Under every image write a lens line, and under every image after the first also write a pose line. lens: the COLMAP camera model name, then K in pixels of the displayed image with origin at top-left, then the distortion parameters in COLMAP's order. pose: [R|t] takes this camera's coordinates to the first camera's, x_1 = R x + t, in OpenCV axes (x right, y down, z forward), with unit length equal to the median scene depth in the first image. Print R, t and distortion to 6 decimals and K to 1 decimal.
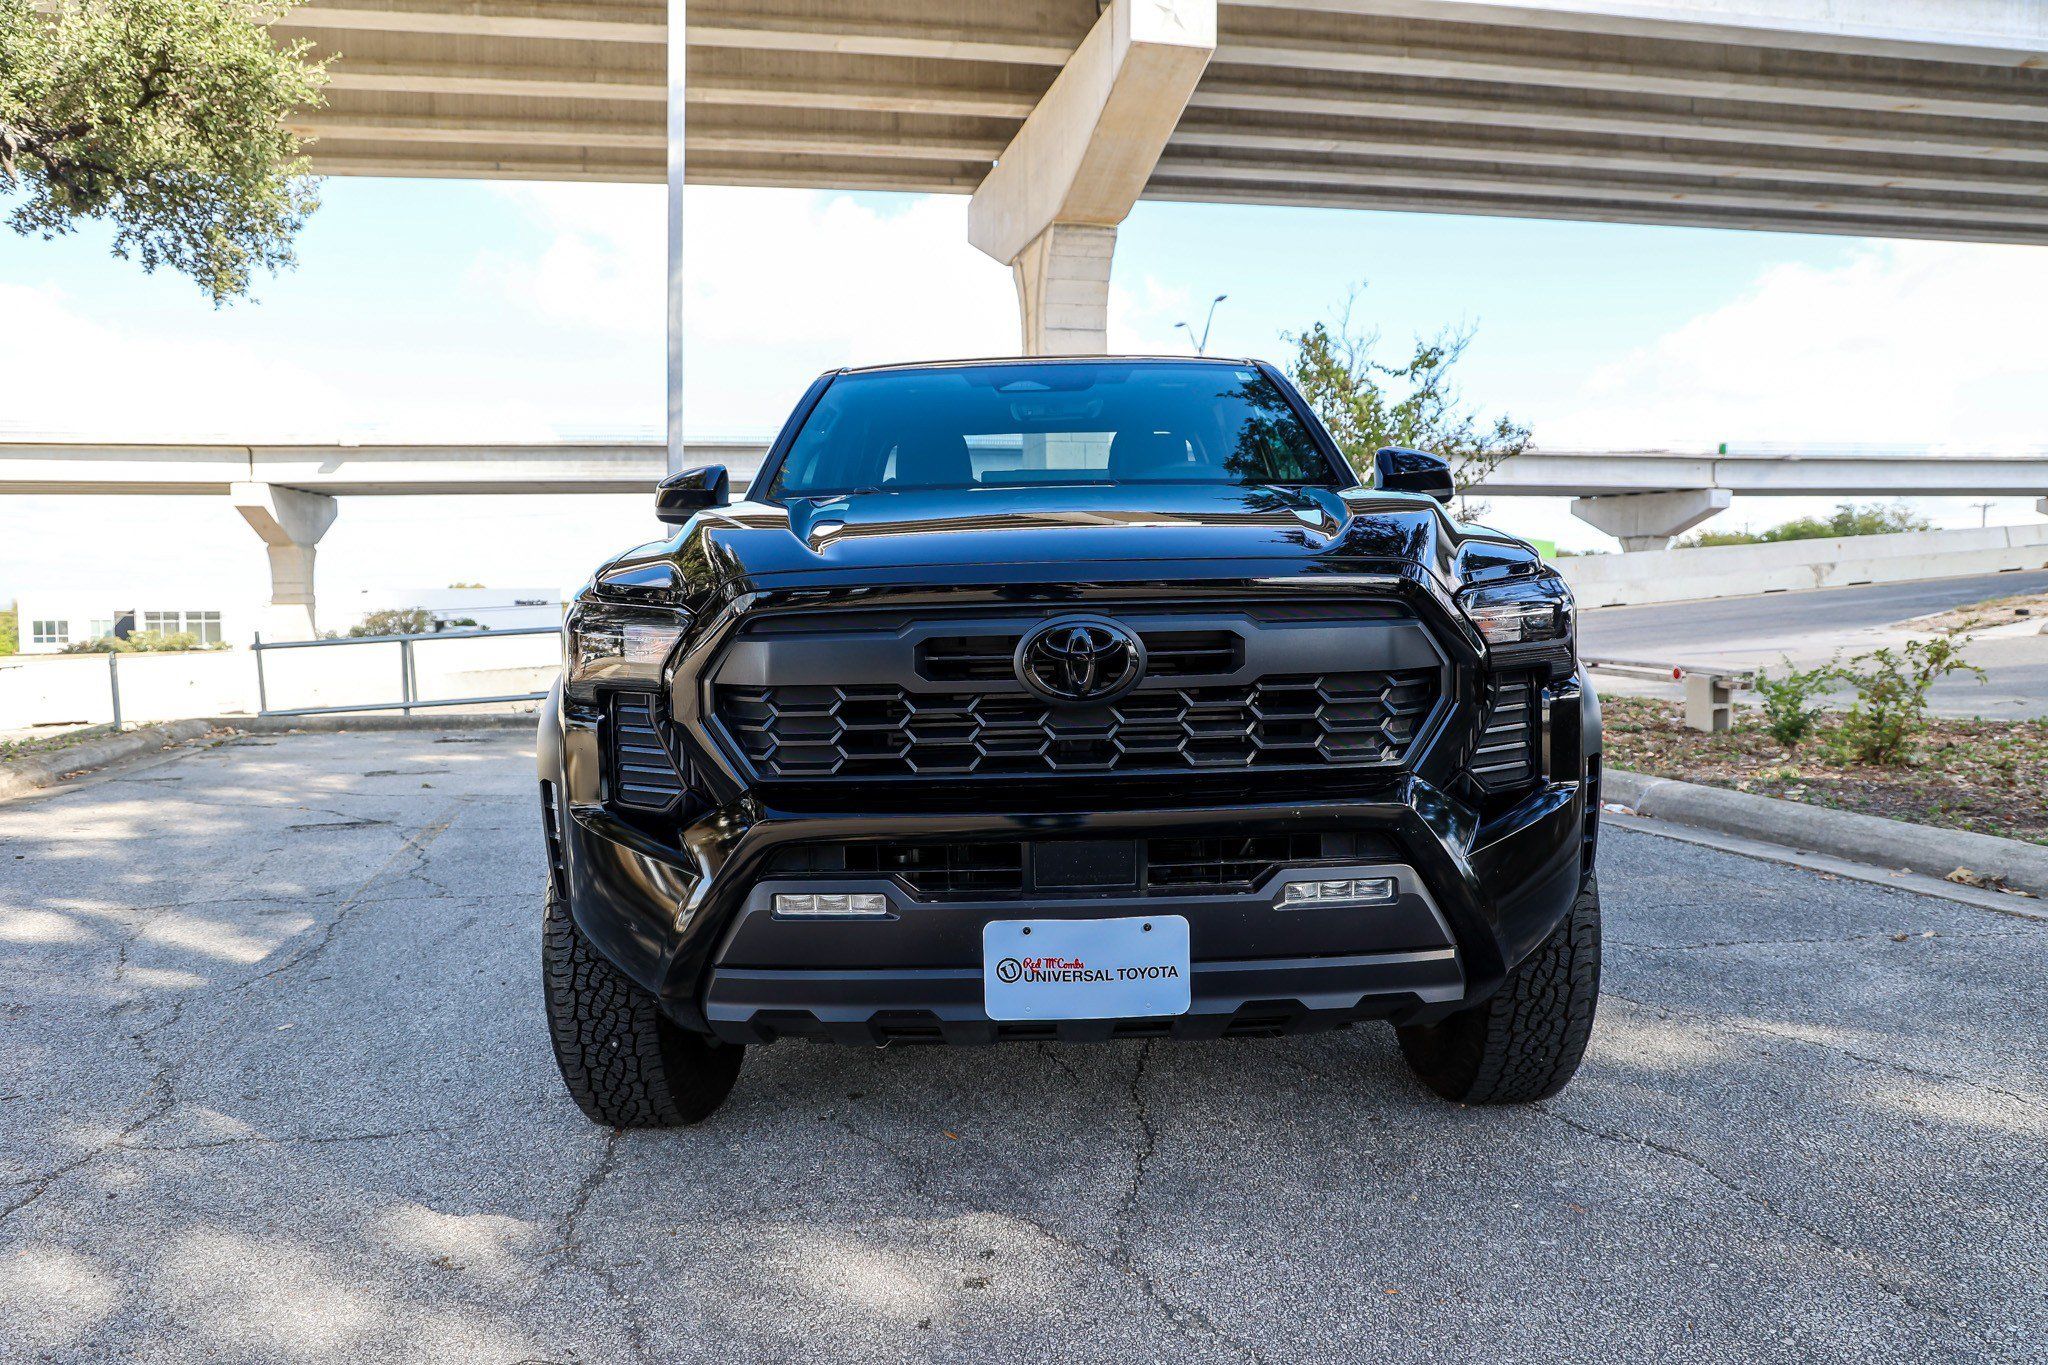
lens RADIAL K [[1394.8, 0, 1037.4], [0, 1394.8, 691.8], [0, 0, 1]] dist [-0.090803, 0.057877]
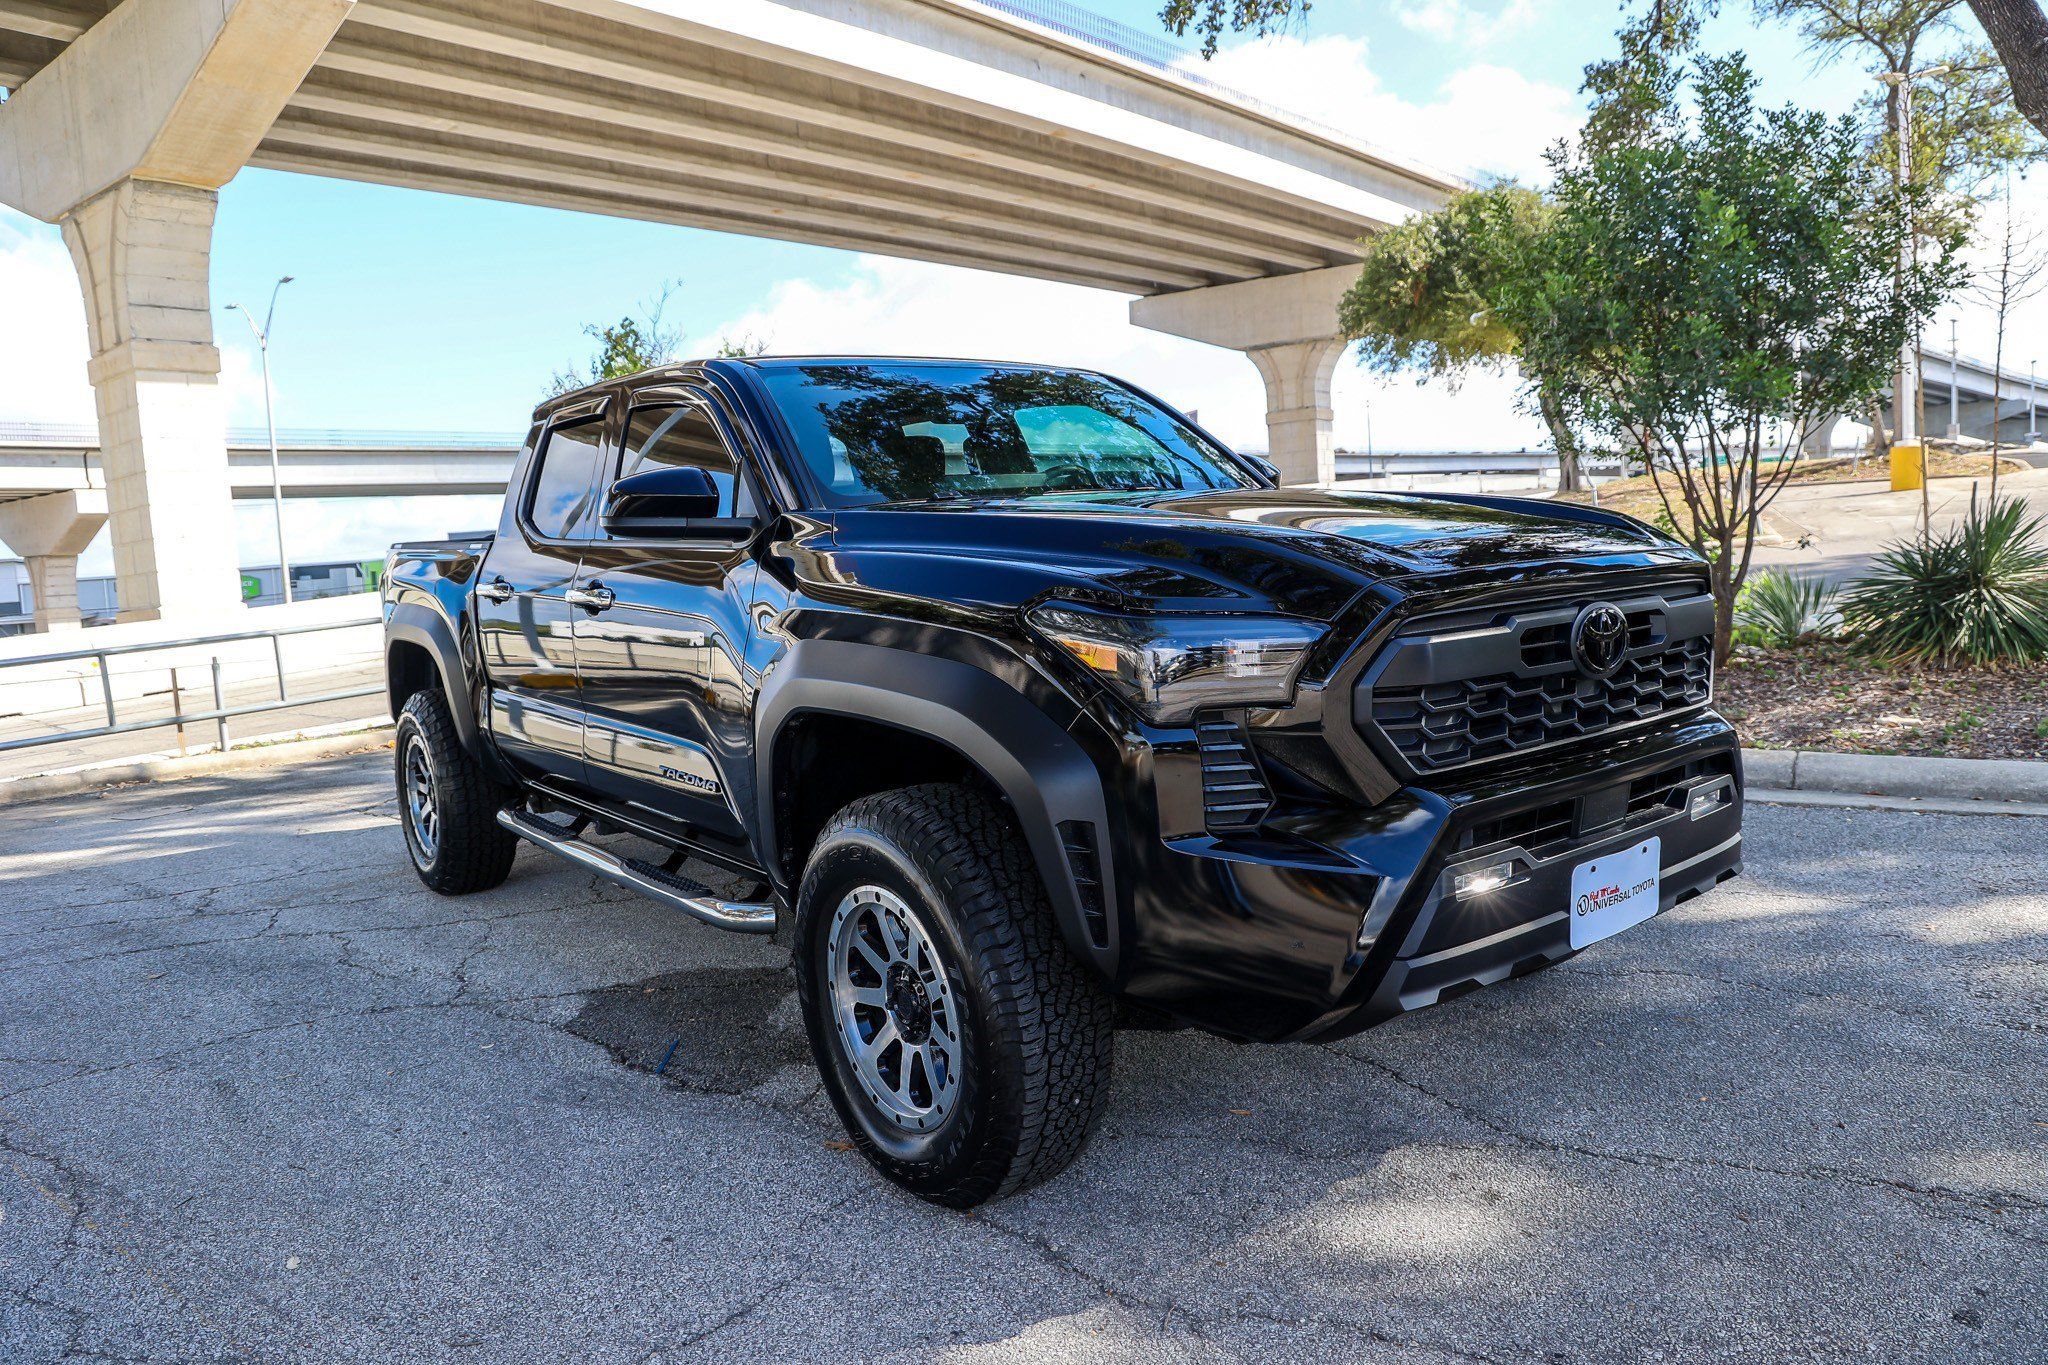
lens RADIAL K [[1394.8, 0, 1038.6], [0, 1394.8, 690.6], [0, 0, 1]] dist [-0.090803, 0.057877]
pose [[0.797297, -0.091969, 0.596539, -0.167728], [0.090981, 0.995343, 0.031854, -0.009609], [-0.596691, 0.028877, 0.801952, 0.052032]]
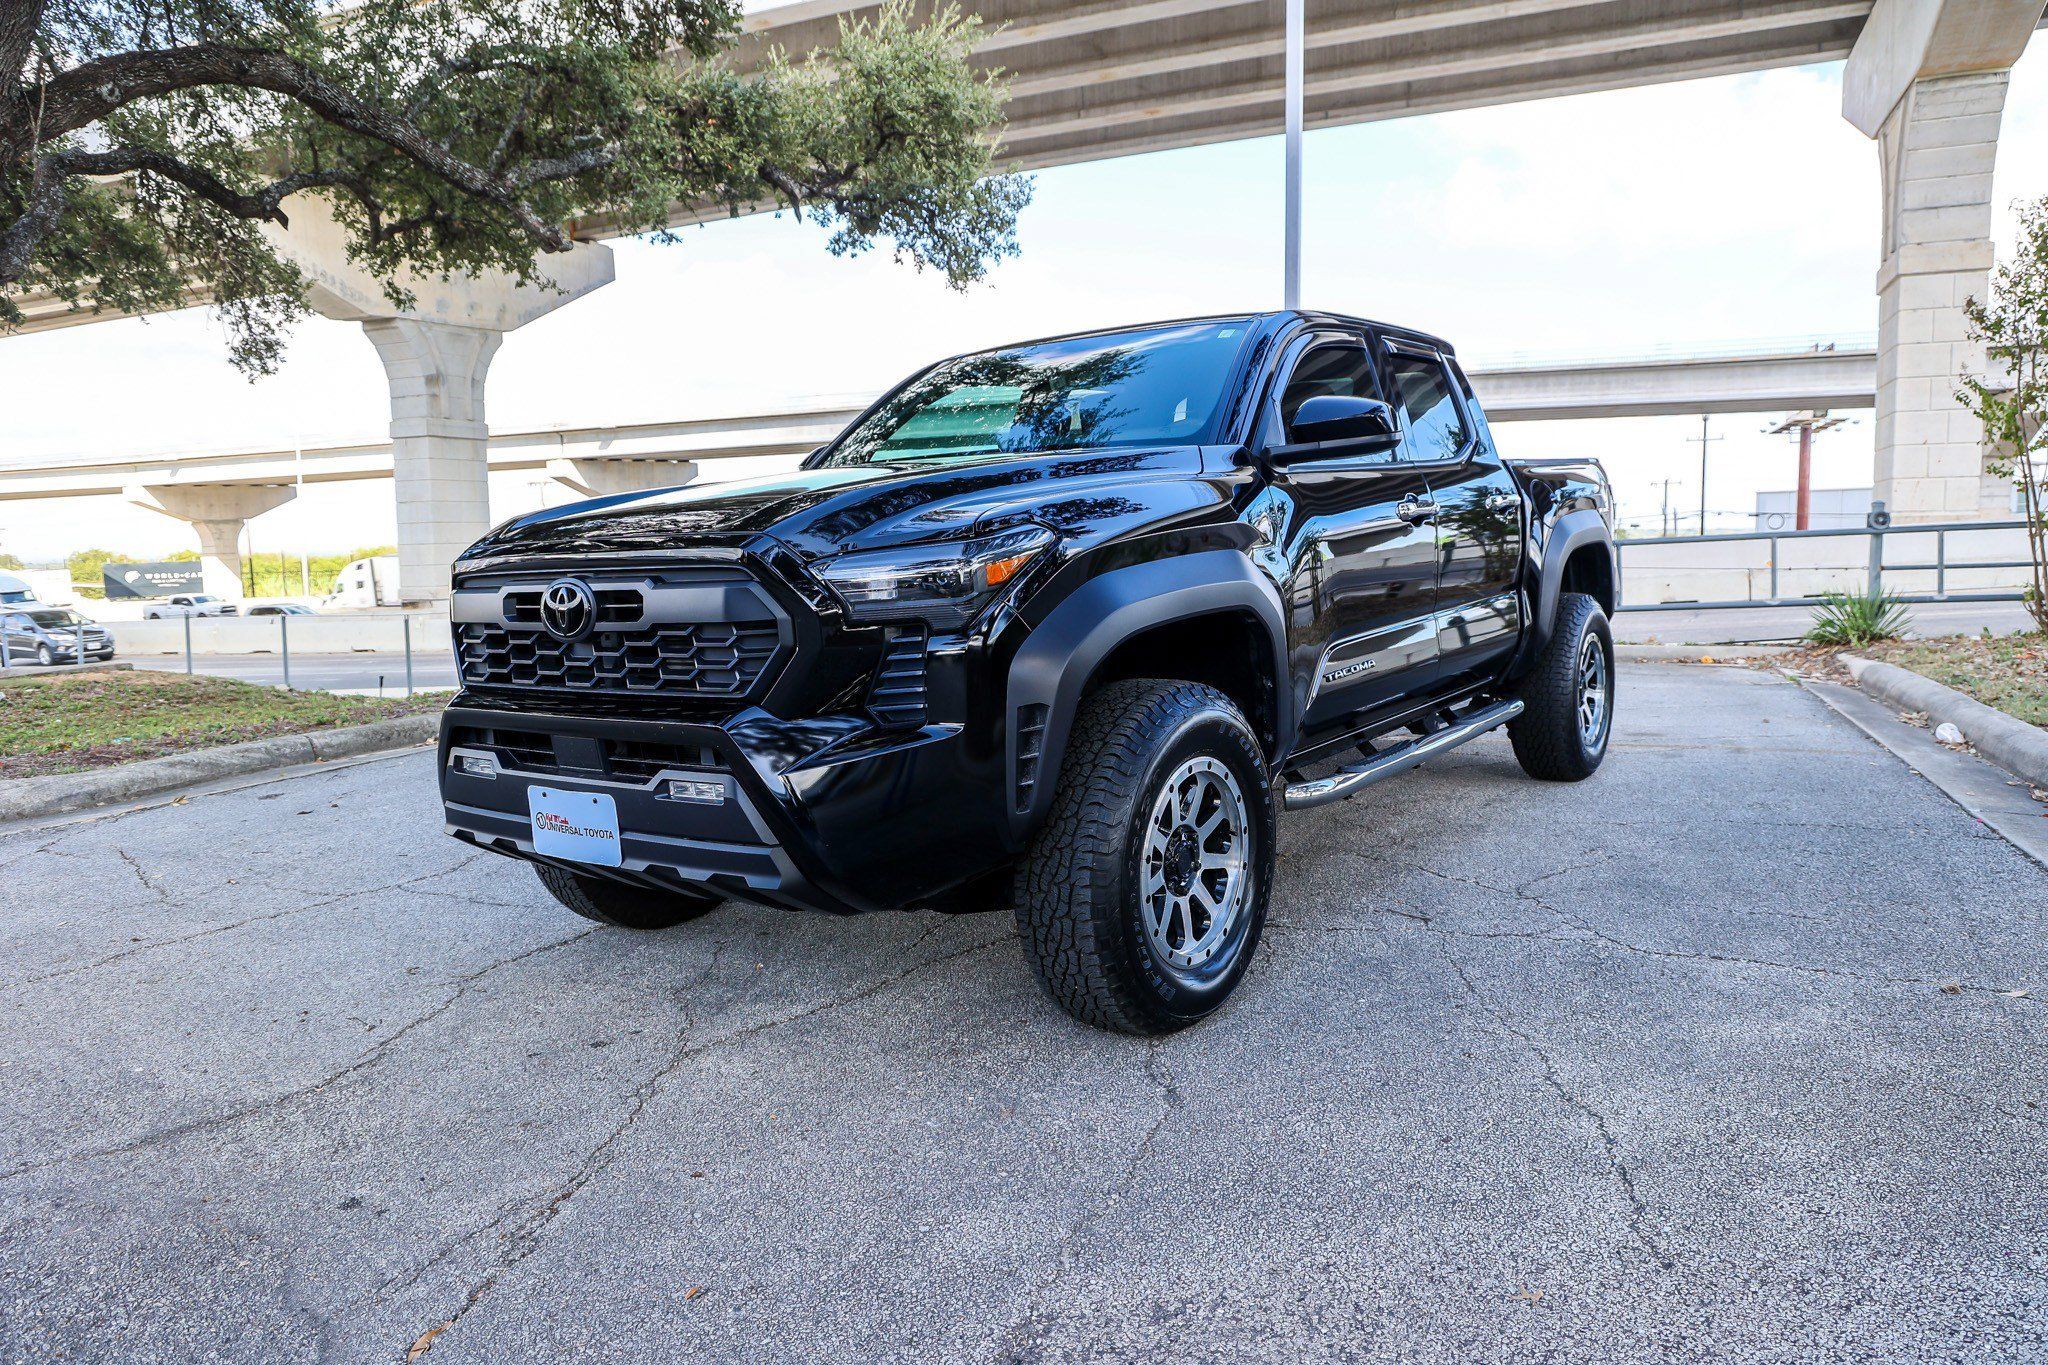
lens RADIAL K [[1394.8, 0, 1027.5], [0, 1394.8, 690.1], [0, 0, 1]] dist [-0.090803, 0.057877]
pose [[0.807643, 0.057211, -0.586889, 0.194277], [-0.027990, 0.997880, 0.058757, -0.005773], [0.589006, -0.031028, 0.807532, 0.020286]]
